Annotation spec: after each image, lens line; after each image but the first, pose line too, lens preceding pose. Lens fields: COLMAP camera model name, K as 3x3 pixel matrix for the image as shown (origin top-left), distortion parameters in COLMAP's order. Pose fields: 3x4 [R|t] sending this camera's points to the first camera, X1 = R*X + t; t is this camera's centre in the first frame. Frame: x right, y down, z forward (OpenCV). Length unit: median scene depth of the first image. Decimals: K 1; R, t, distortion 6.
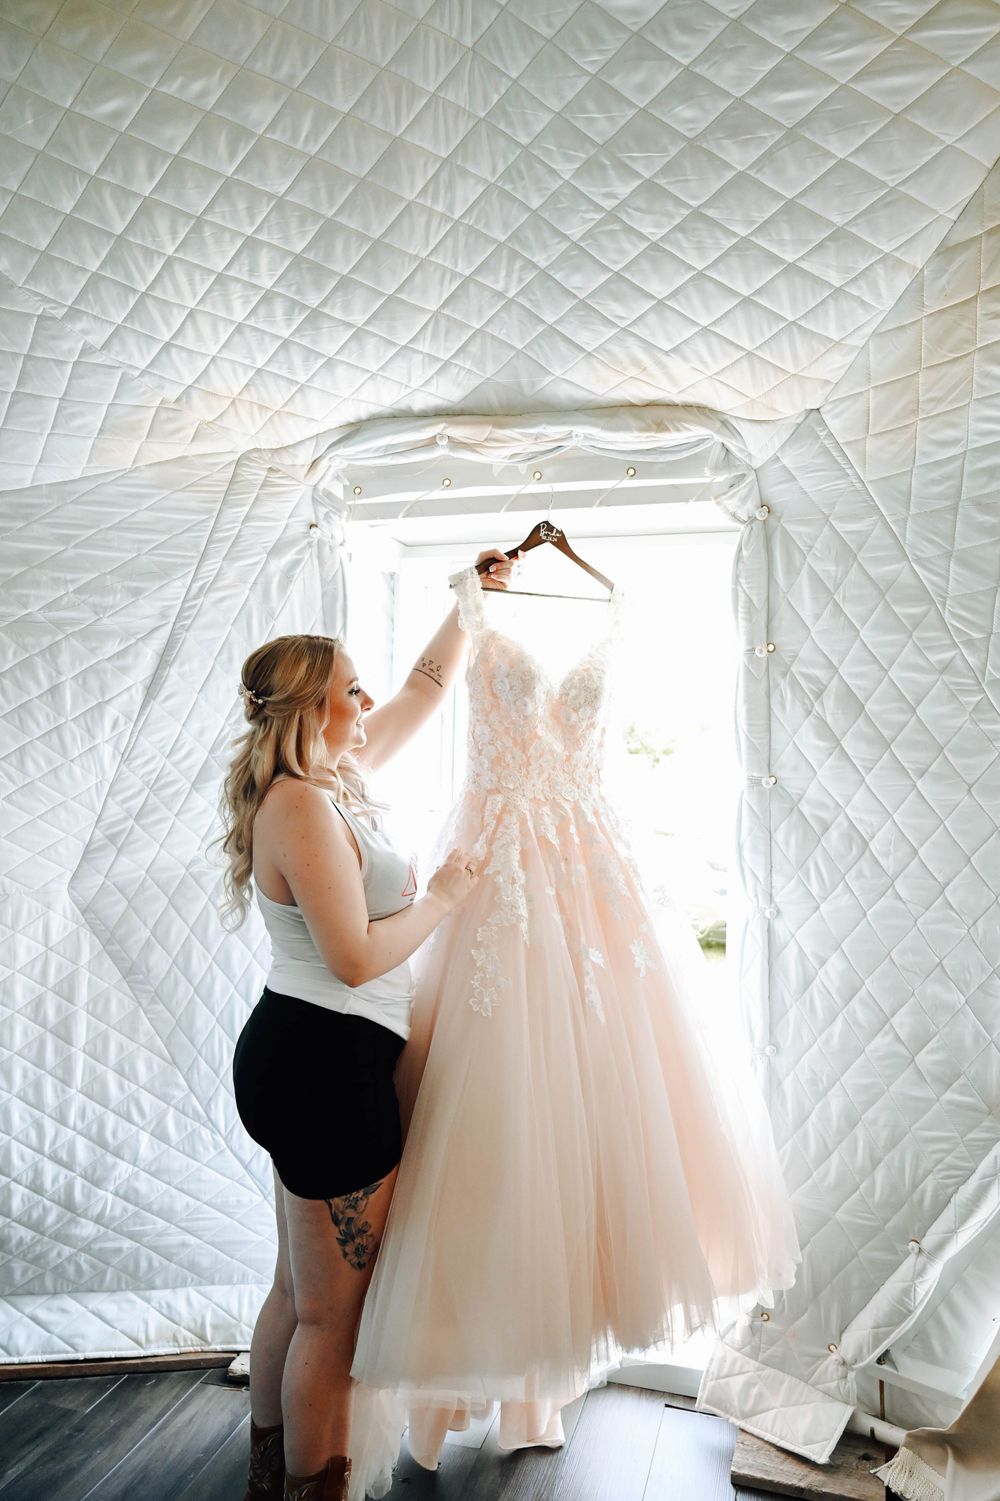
lens RADIAL K [[1105.5, 0, 500.0], [0, 1105.5, 750.5], [0, 0, 1]] dist [0.007028, 0.004718]
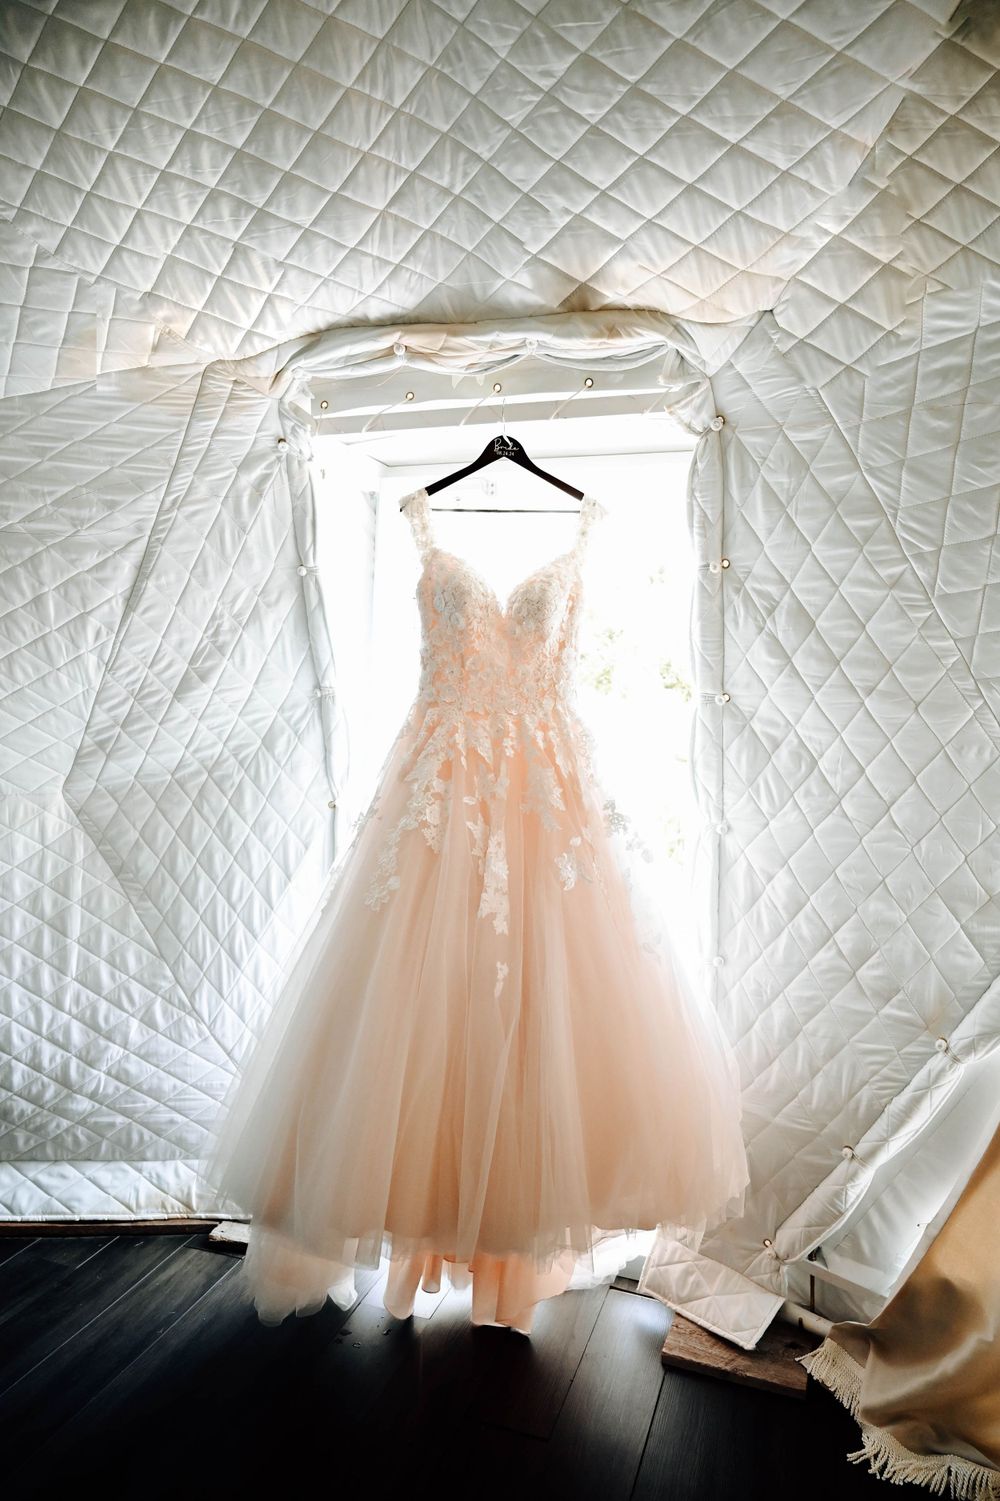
lens RADIAL K [[1004.2, 0, 500.0], [0, 1004.2, 750.5], [0, 0, 1]] dist [0.002871, 0.002713]
pose [[0.998578, 0.019478, -0.049616, 0.089456], [-0.016146, 0.997643, 0.066698, 0.017683], [0.050799, -0.065802, 0.996539, 0.077246]]
